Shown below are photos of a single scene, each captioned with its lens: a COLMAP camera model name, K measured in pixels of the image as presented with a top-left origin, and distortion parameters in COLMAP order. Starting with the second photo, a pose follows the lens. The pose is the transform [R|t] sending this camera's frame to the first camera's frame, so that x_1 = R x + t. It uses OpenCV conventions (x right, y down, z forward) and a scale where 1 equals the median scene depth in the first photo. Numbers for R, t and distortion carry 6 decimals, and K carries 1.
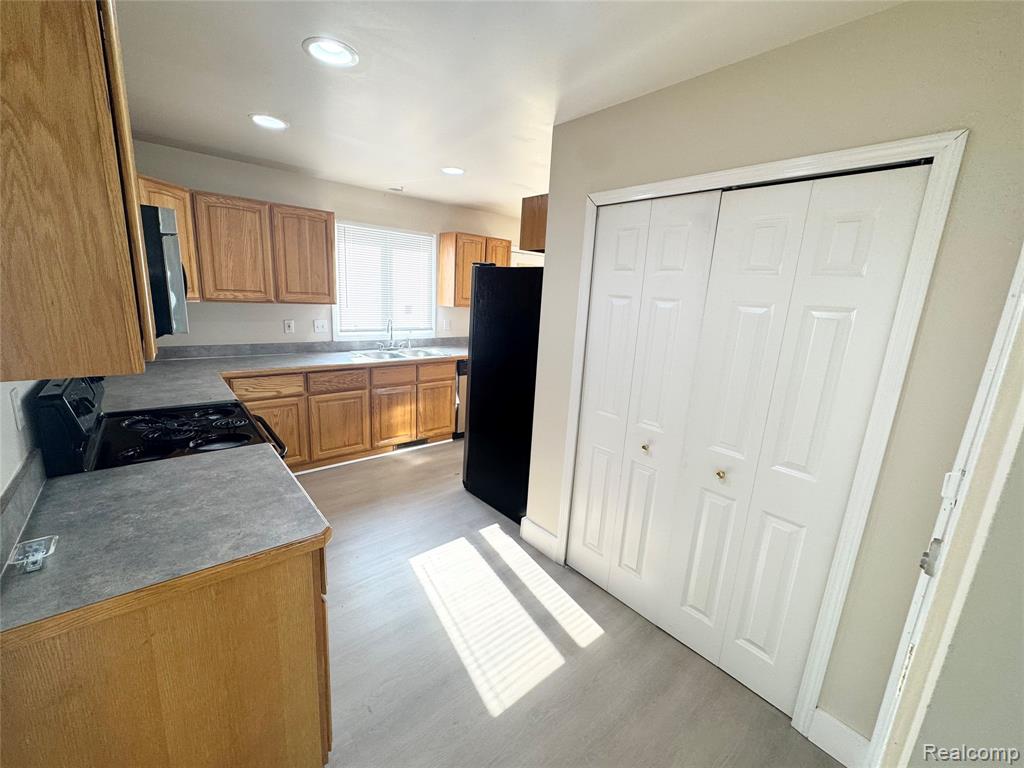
lens RADIAL K [[415.8, 0, 511.5], [0, 415.8, 383.4], [0, 0, 1]] dist [-0.002663, 0.000234]
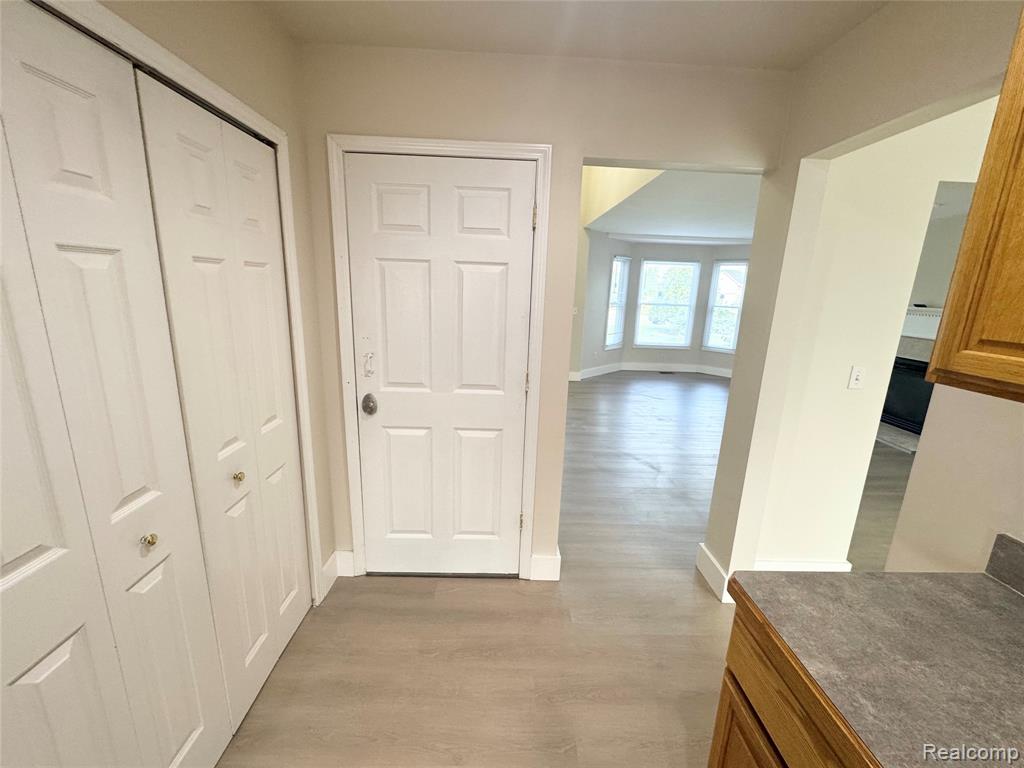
lens RADIAL K [[415.8, 0, 515.1], [0, 415.8, 380.3], [0, 0, 1]] dist [-0.002663, 0.000234]
pose [[-0.771384, -0.223244, 0.595927, -0.177939], [0.060181, 0.906659, 0.417550, -0.132409], [-0.633518, 0.357955, -0.685947, 0.592749]]
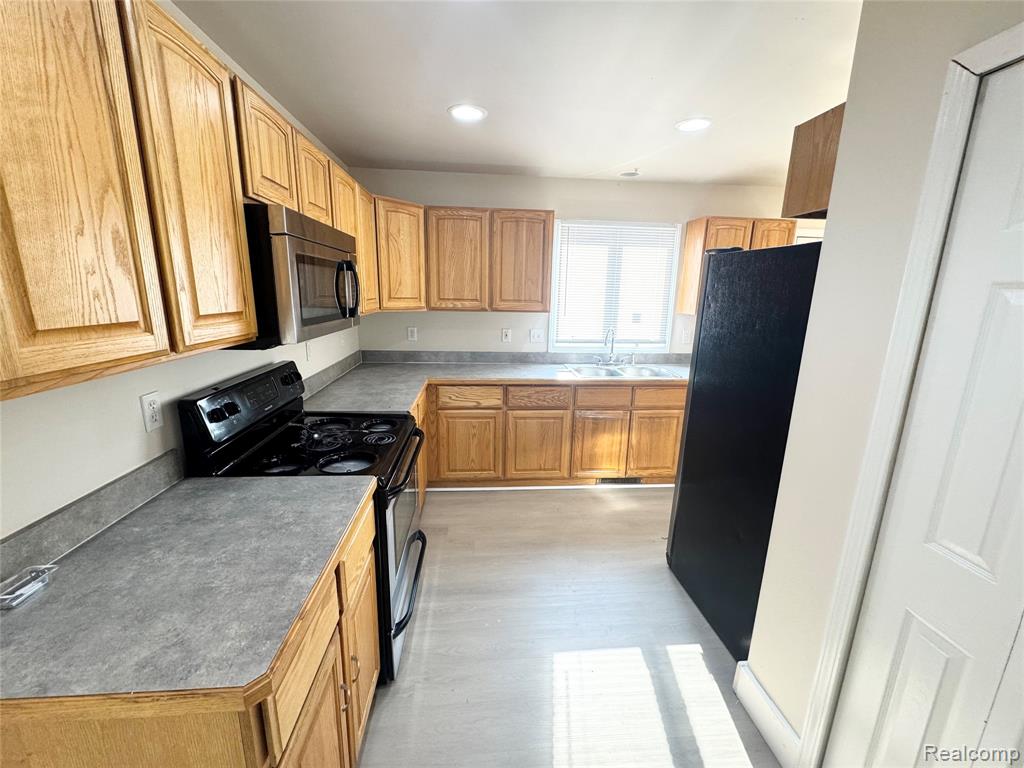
lens RADIAL K [[415.8, 0, 512.7], [0, 415.8, 384.3], [0, 0, 1]] dist [-0.002663, 0.000234]
pose [[0.811658, 0.092733, -0.576725, 0.056562], [-0.103229, 0.994550, 0.014637, -0.042872], [0.574939, 0.047655, 0.816808, 0.240908]]
